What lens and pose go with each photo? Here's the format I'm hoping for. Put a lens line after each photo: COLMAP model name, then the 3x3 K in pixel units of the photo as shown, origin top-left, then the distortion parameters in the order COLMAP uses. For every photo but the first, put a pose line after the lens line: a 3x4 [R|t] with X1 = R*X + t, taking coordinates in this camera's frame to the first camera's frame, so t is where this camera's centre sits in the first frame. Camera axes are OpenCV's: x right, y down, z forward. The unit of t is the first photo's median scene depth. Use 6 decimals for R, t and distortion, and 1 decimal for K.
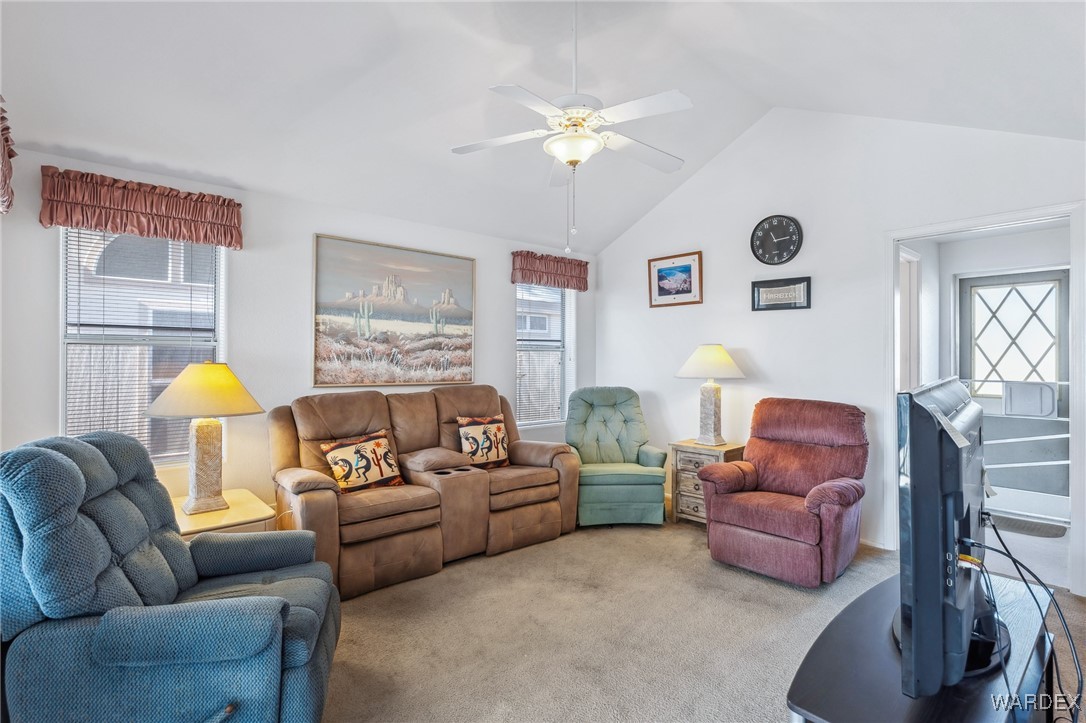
lens RADIAL K [[523.8, 0, 541.6], [0, 523.8, 357.4], [0, 0, 1]] dist [0.000313, 0.000502]
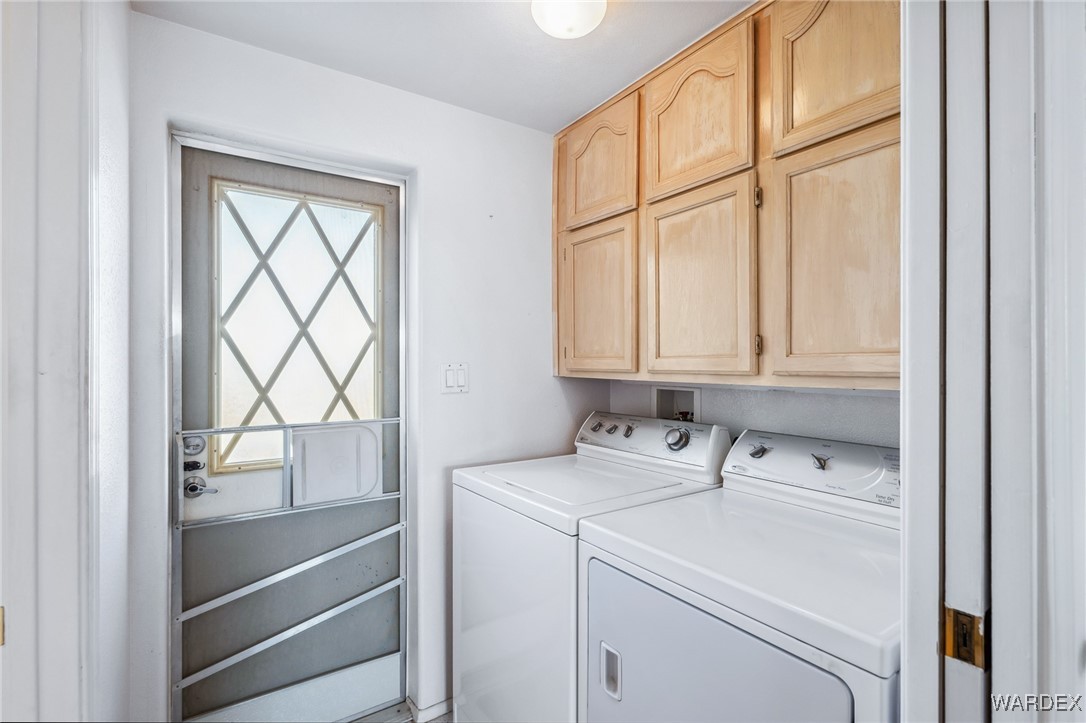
lens RADIAL K [[512.1, 0, 546.4], [0, 512.1, 361.7], [0, 0, 1]] dist [-0.000169, 0.000078]
pose [[0.131531, -0.001834, 0.991310, 0.608127], [0.000507, 0.999998, 0.001782, -0.006909], [-0.991312, 0.000268, 0.131532, 0.886437]]
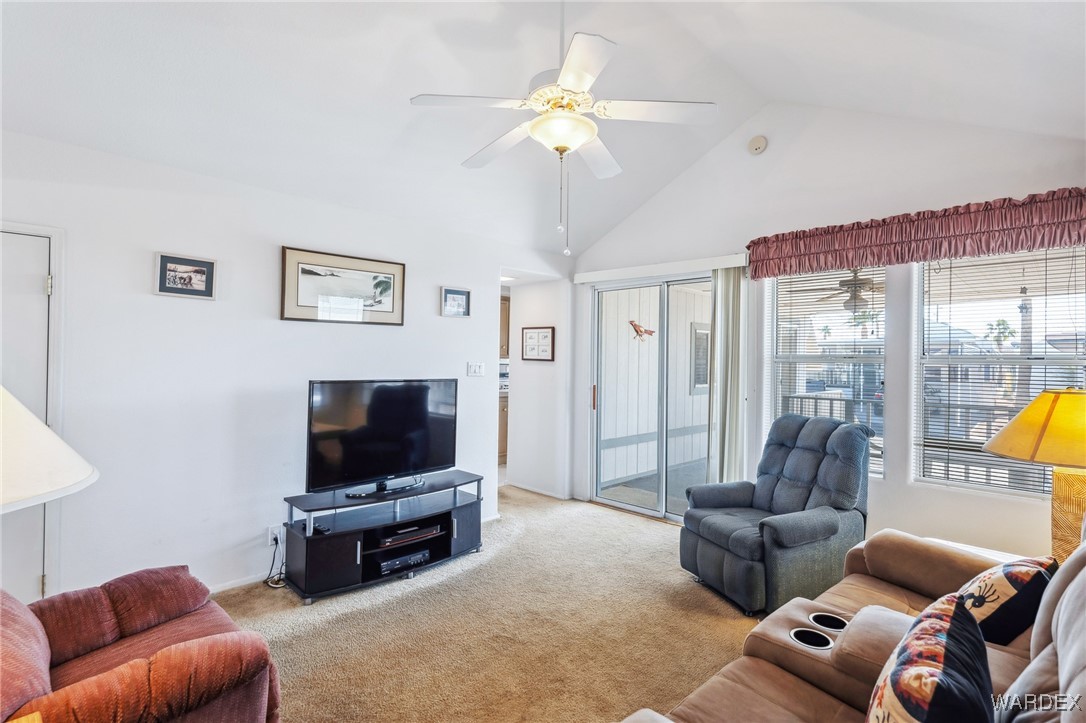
lens RADIAL K [[521.8, 0, 526.5], [0, 521.8, 357.7], [0, 0, 1]] dist [-0.019225, 0.000102]
pose [[-0.998919, -0.016476, -0.043473, 0.105676], [-0.016151, 0.999839, -0.007808, -0.015208], [0.043595, -0.007097, -0.999024, 1.286884]]
